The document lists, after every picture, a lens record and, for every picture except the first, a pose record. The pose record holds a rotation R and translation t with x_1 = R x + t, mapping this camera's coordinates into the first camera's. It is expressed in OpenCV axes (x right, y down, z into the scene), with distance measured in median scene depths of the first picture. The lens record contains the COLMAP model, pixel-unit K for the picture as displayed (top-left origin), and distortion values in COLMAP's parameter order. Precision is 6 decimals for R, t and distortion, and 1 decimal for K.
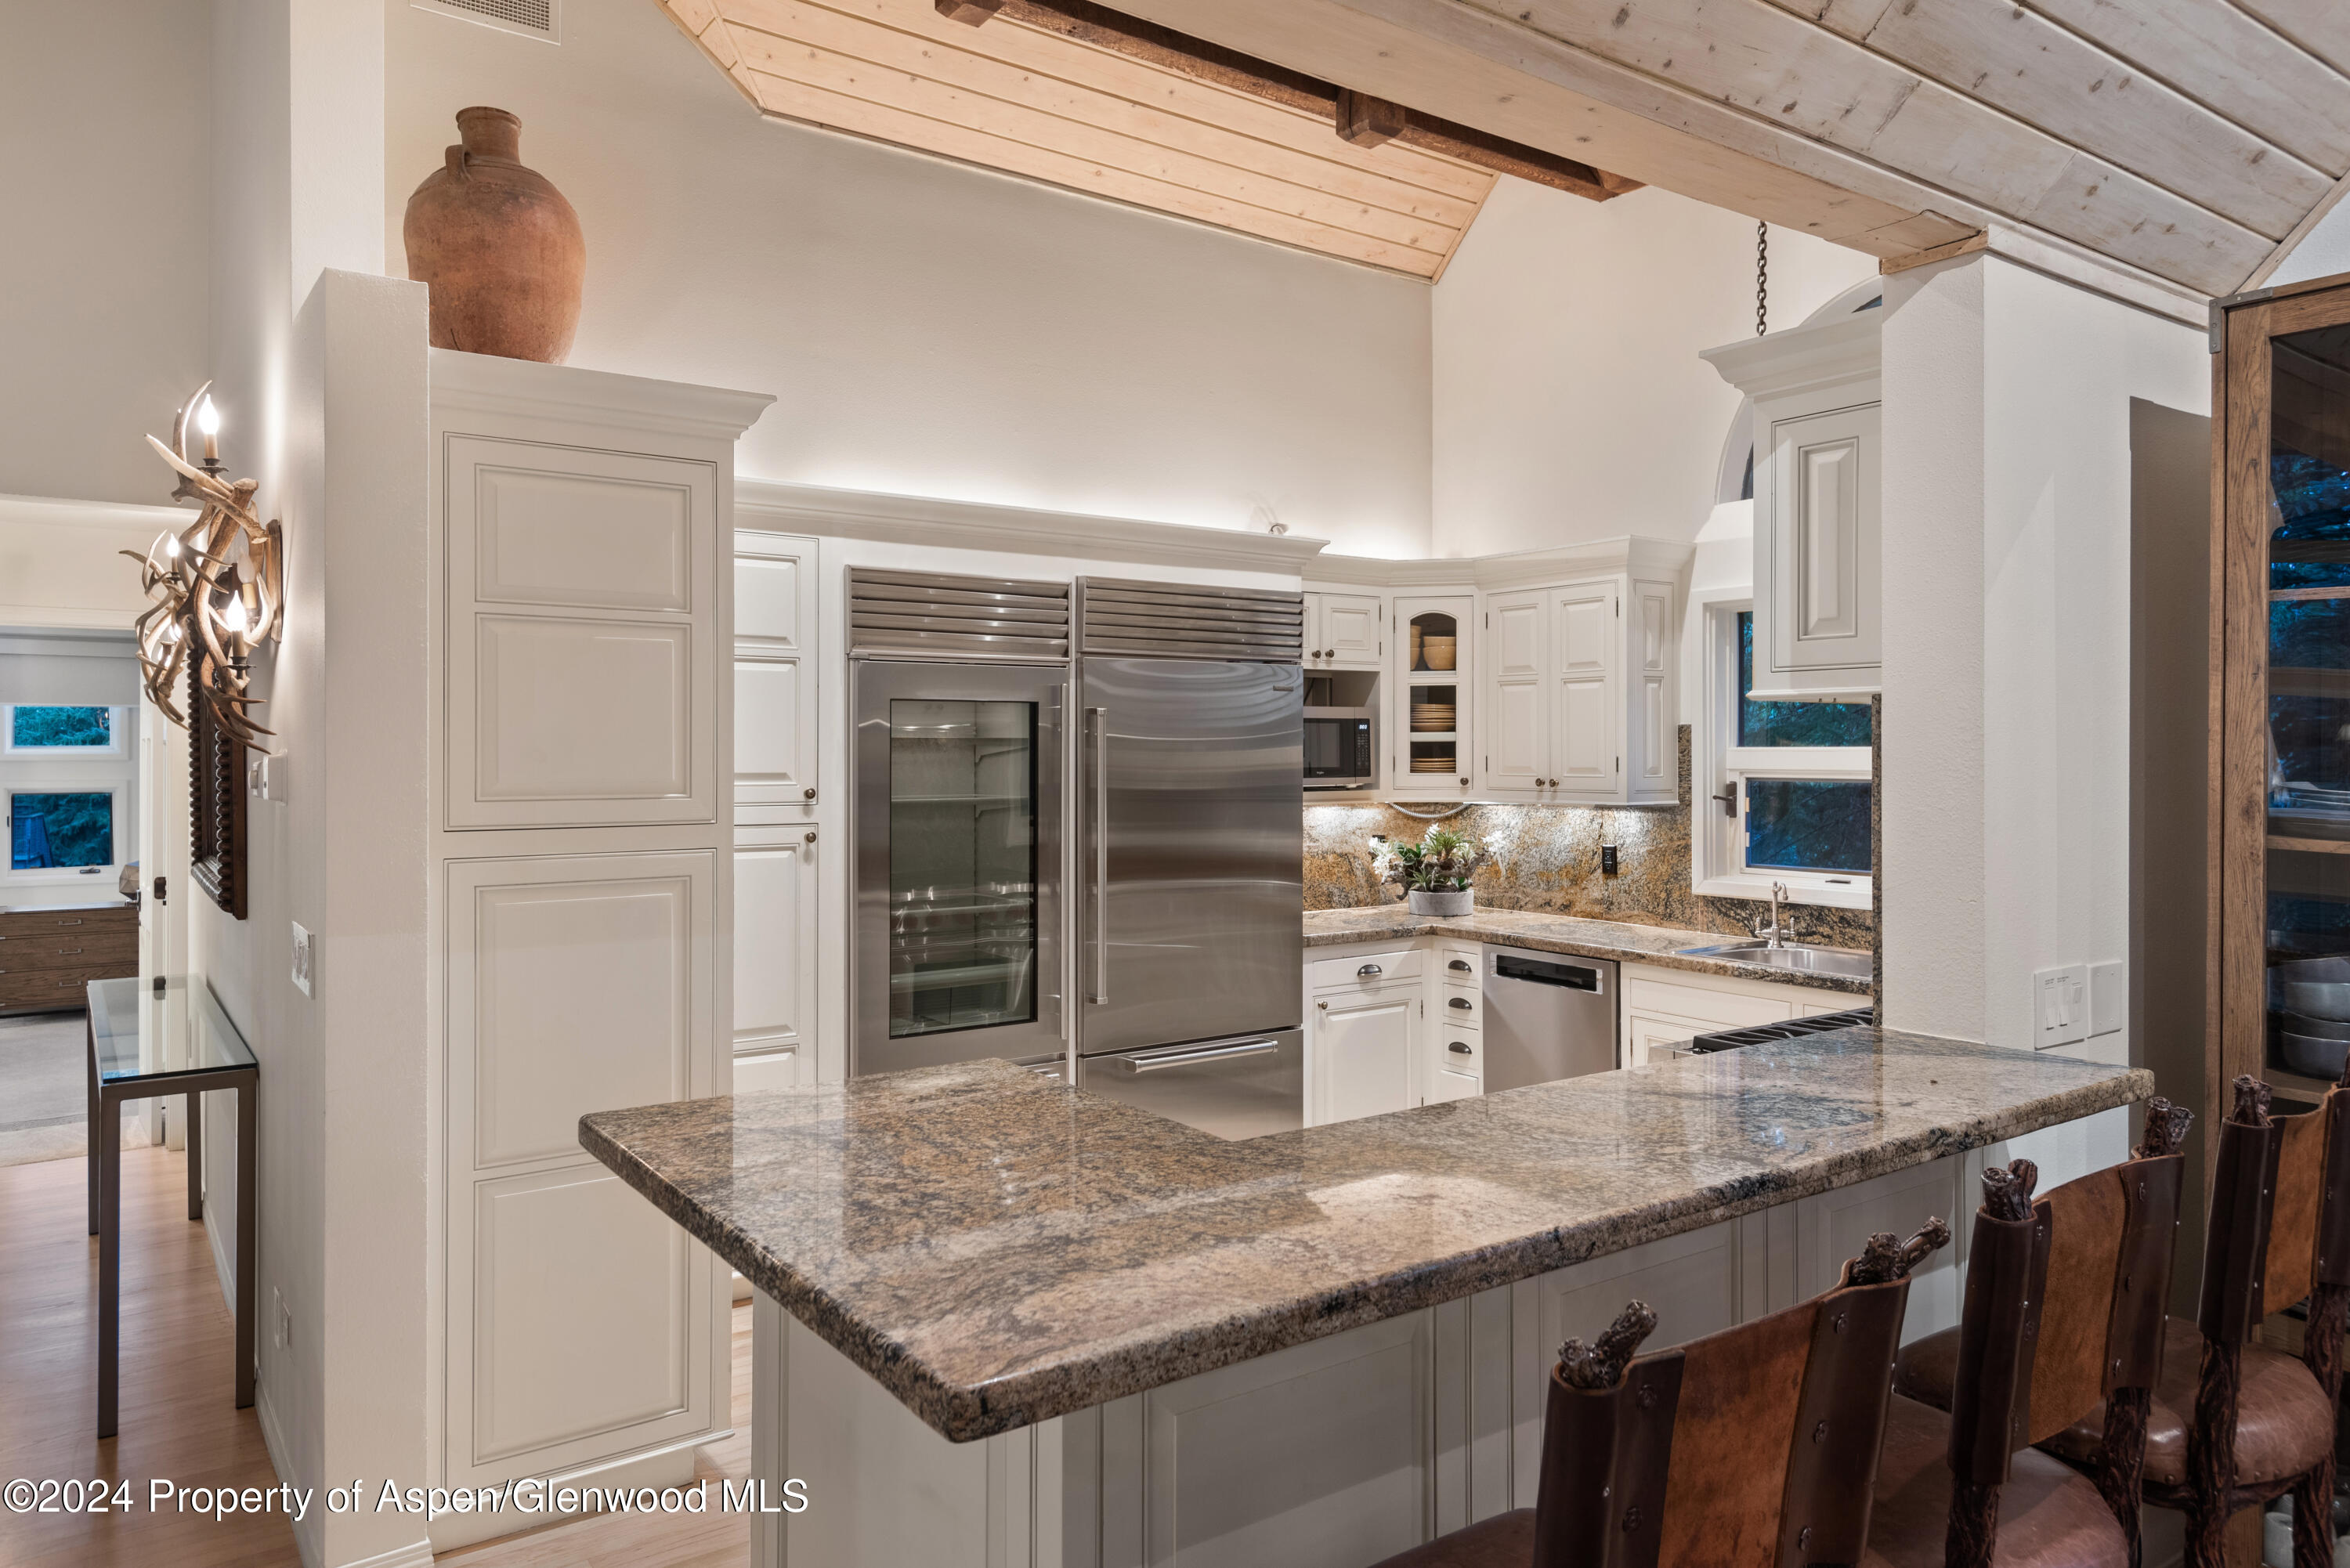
lens RADIAL K [[1549.4, 0, 1176.7], [0, 1549.4, 771.3], [0, 0, 1]] dist [0.001375, 0.000630]
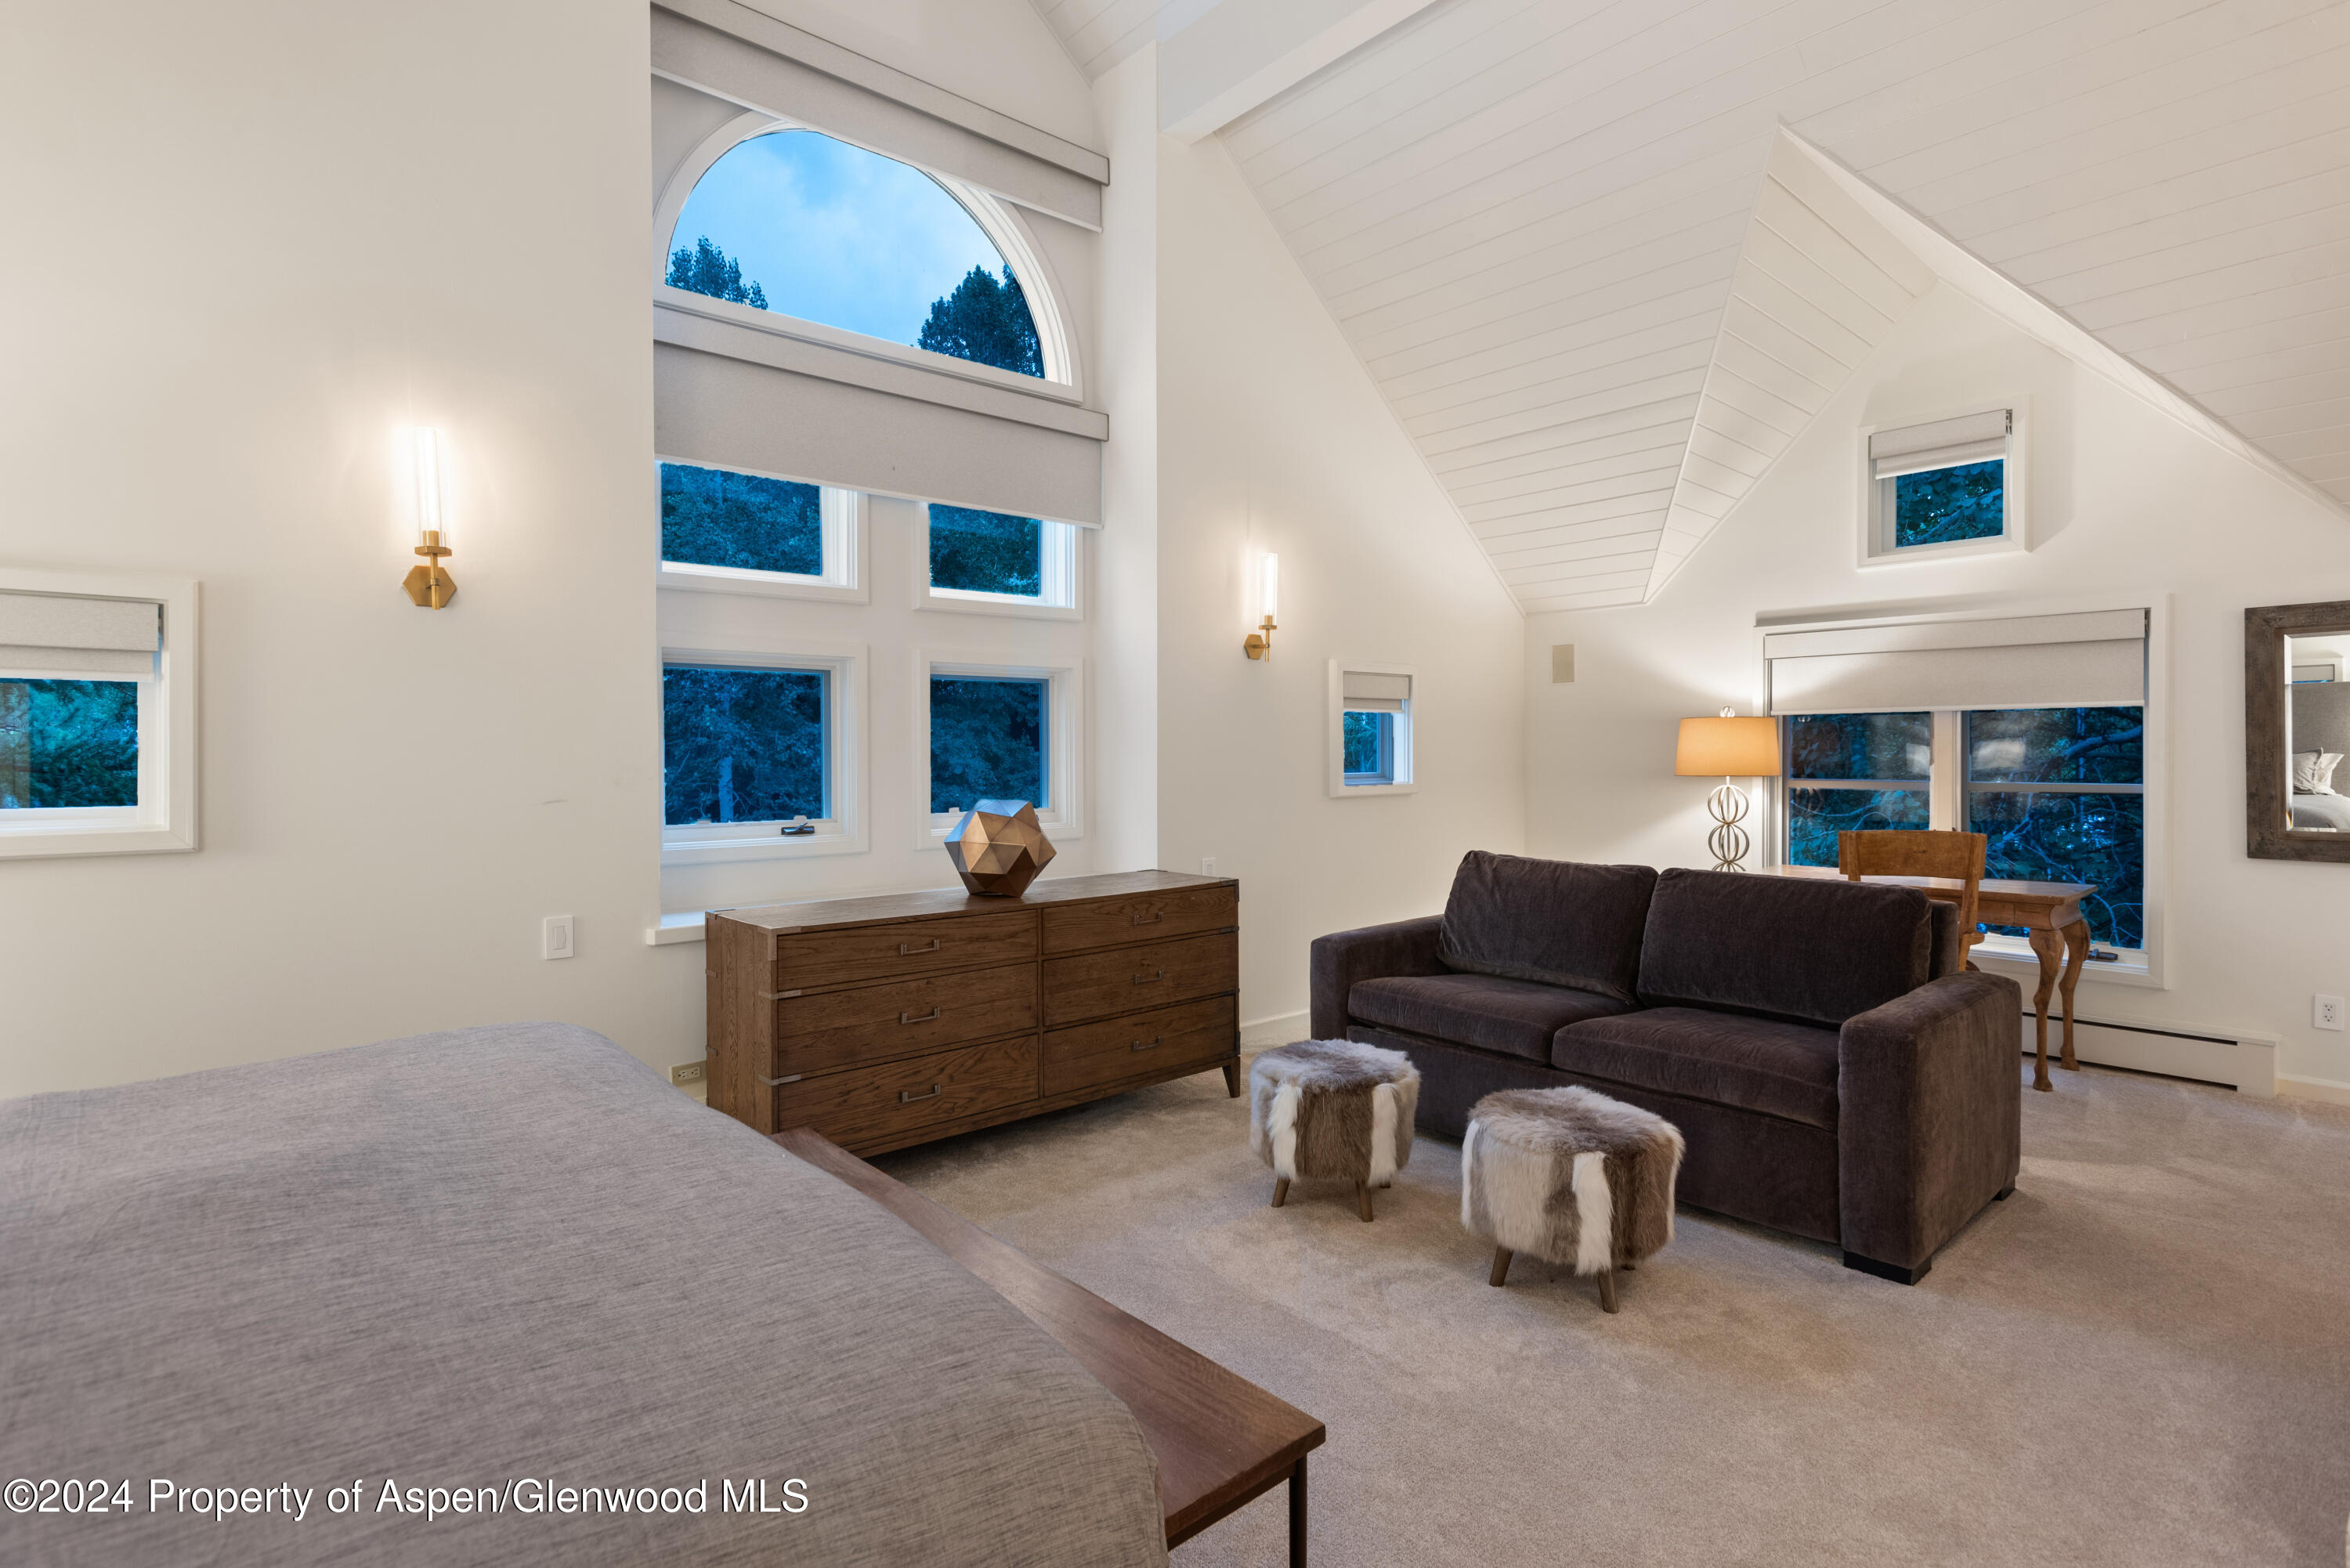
lens RADIAL K [[1163.4, 0, 1167.1], [0, 1163.4, 769.2], [0, 0, 1]] dist [0.007939, 0.000046]
pose [[0.994920, -0.003026, 0.100620, -0.636569], [0.002983, 0.999995, 0.000579, 0.046848], [-0.100621, -0.000276, 0.994925, 0.639657]]
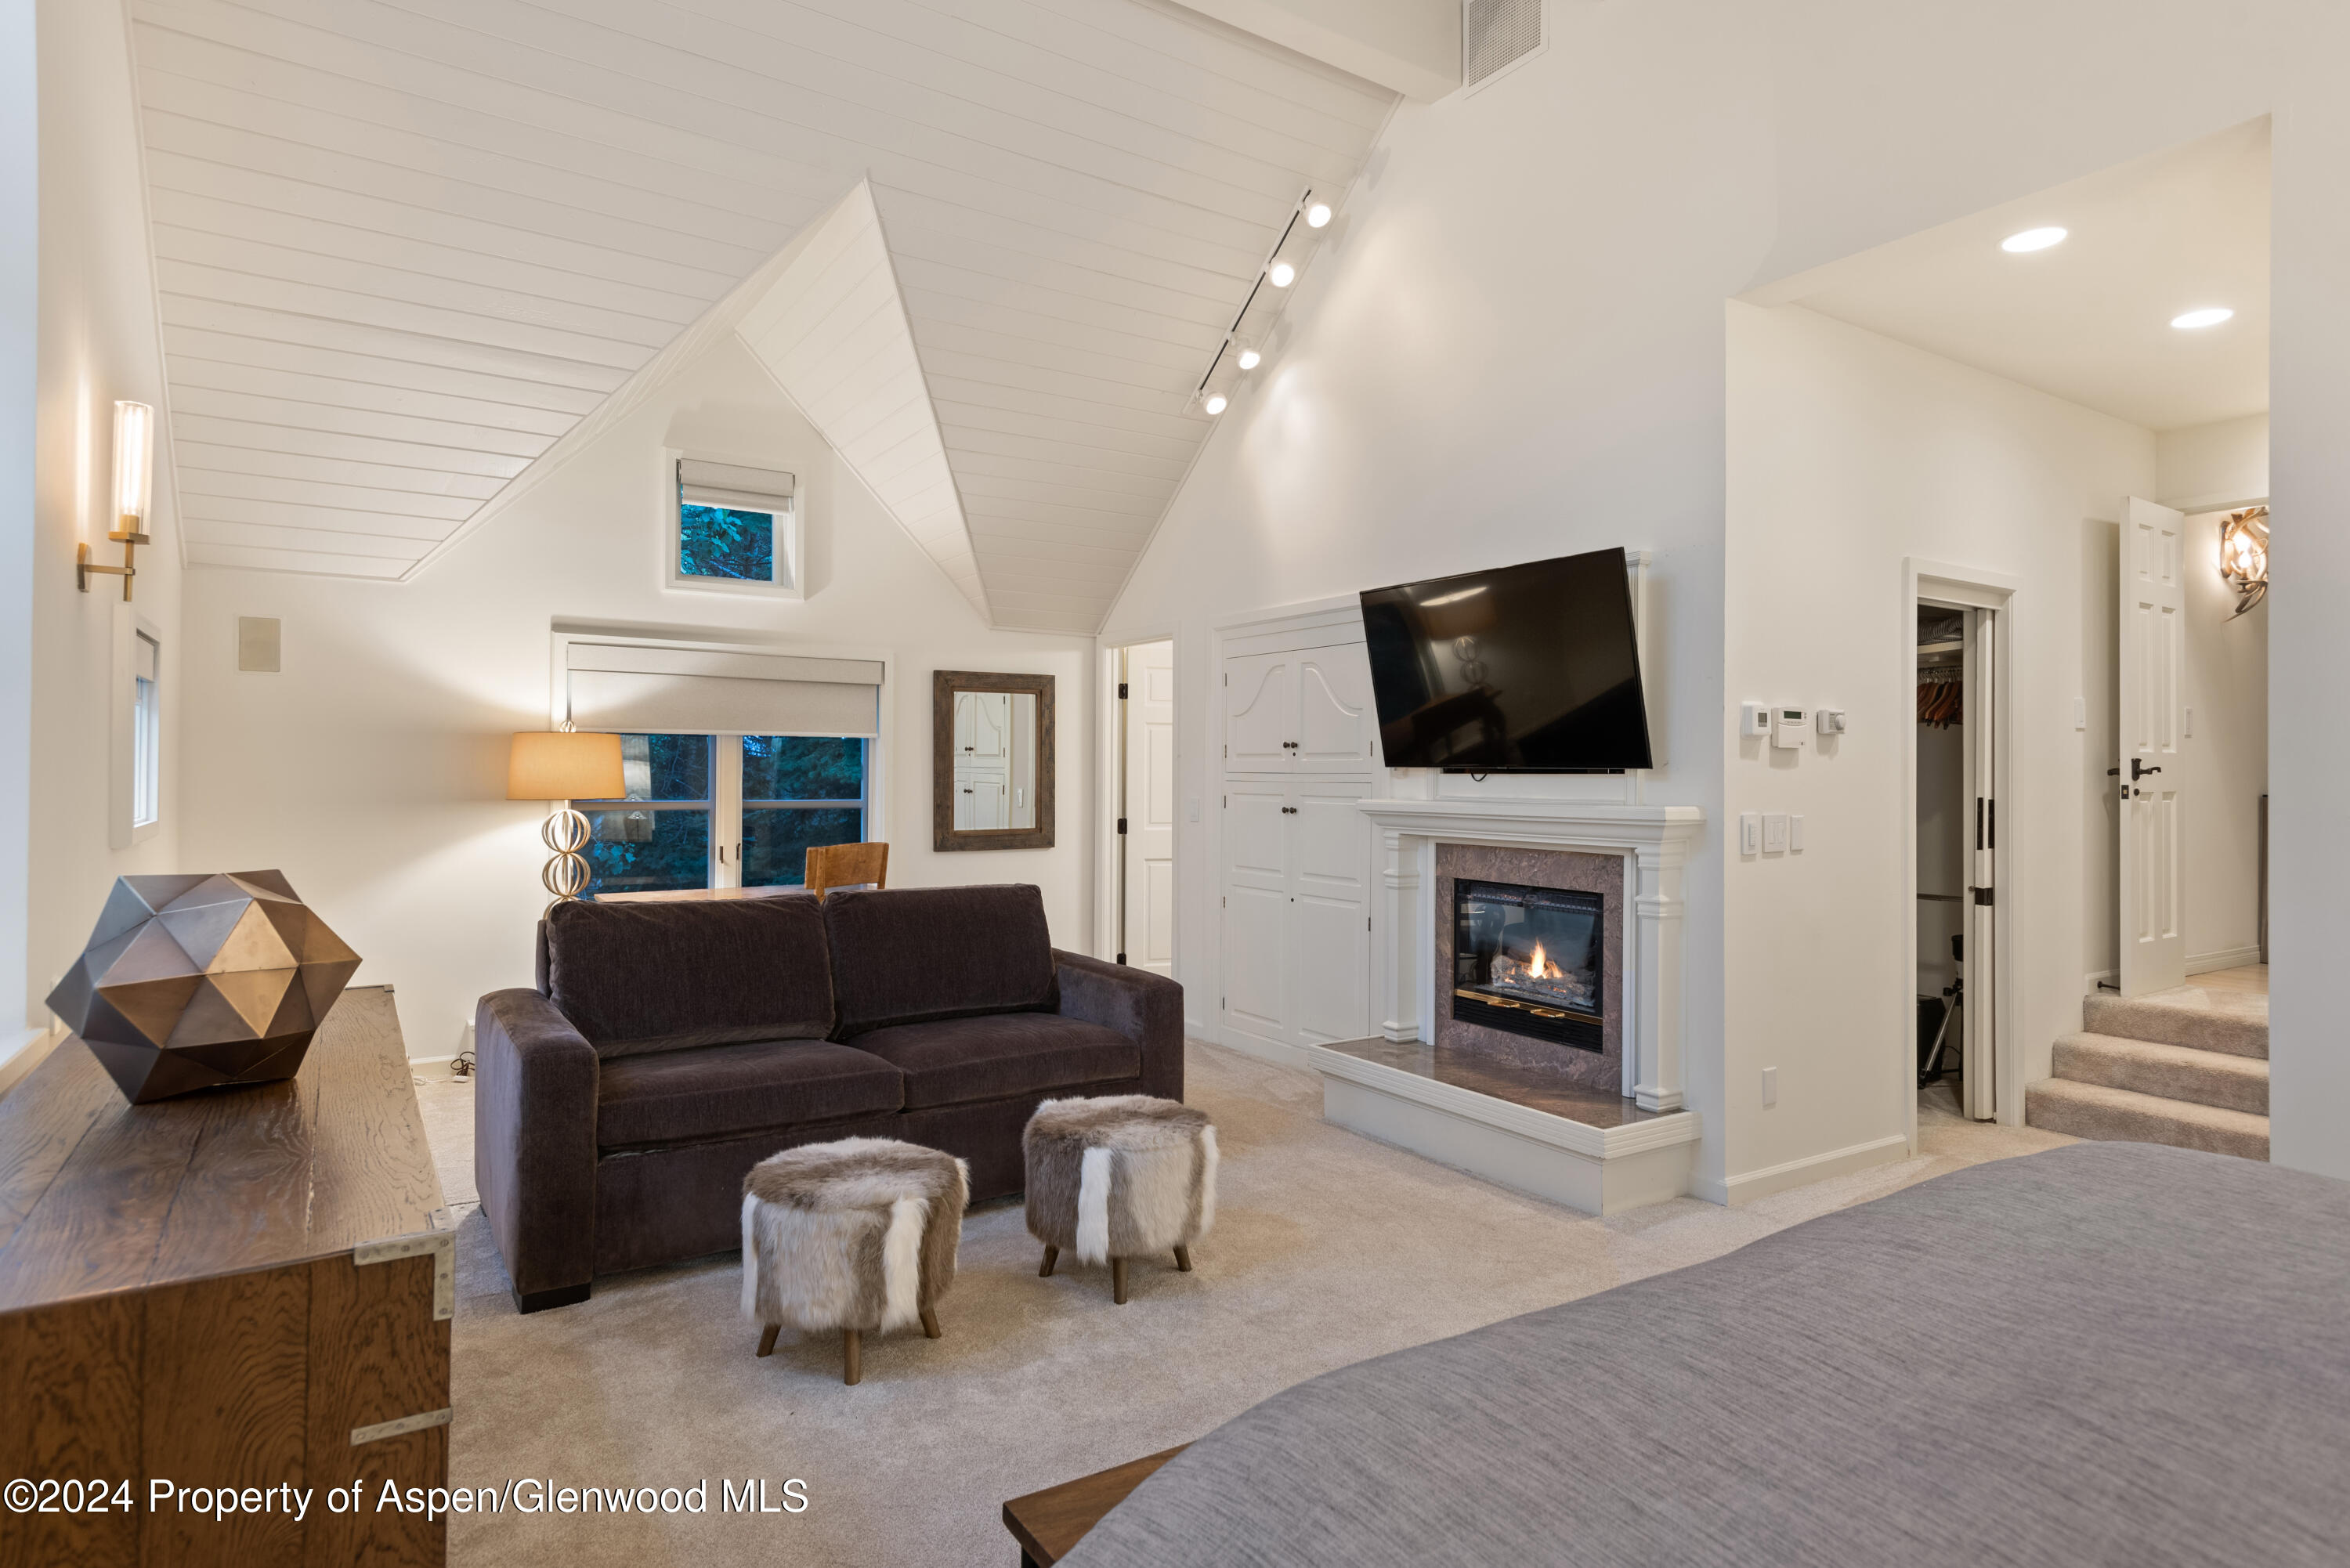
lens RADIAL K [[1258.8, 0, 1177.6], [0, 1258.8, 769.0], [0, 0, 1]] dist [0.001880, 0.001202]
pose [[0.032151, 0.005301, 0.999469, -0.652508], [0.004991, 0.999973, -0.005465, 0.046572], [-0.999471, 0.005164, 0.032123, 0.659245]]
